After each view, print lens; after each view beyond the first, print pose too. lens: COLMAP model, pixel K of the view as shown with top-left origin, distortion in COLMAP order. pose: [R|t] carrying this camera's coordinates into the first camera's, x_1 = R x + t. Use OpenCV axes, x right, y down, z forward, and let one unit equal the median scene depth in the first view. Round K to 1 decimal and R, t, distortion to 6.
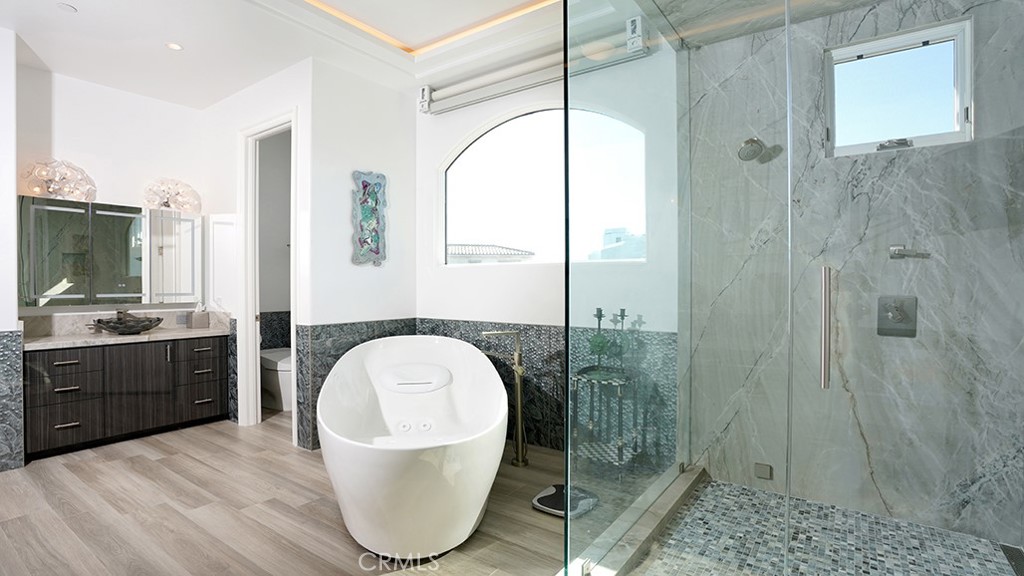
lens RADIAL K [[501.9, 0, 511.2], [0, 501.9, 283.2], [0, 0, 1]] dist [-0.005044, -0.001042]
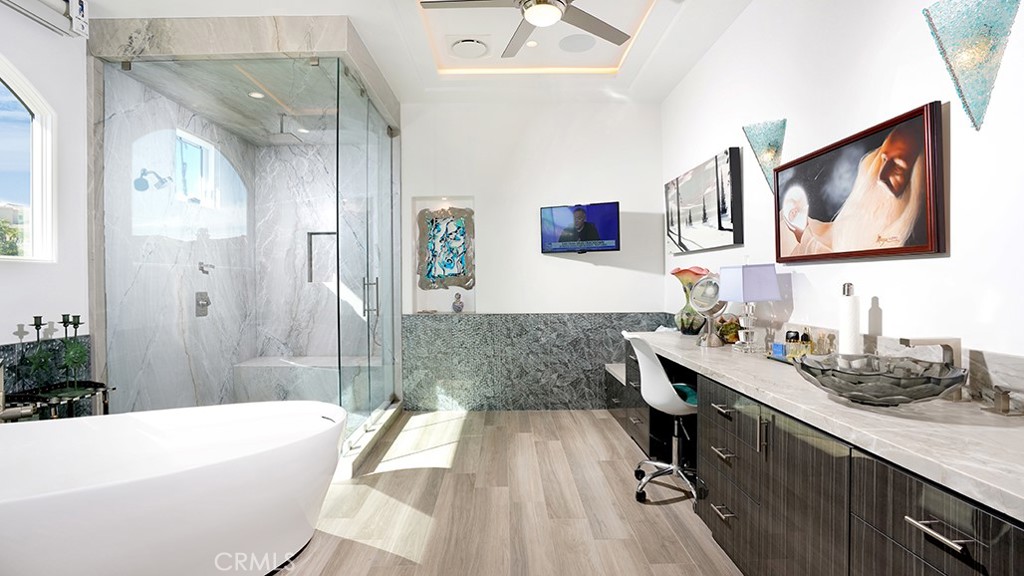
lens RADIAL K [[501.9, 0, 511.4], [0, 501.9, 288.3], [0, 0, 1]] dist [-0.005044, -0.001042]
pose [[-0.602293, 0.005671, 0.798255, -0.959722], [0.017023, 0.999839, 0.005741, 0.015388], [-0.798093, 0.017046, -0.602293, 0.925571]]
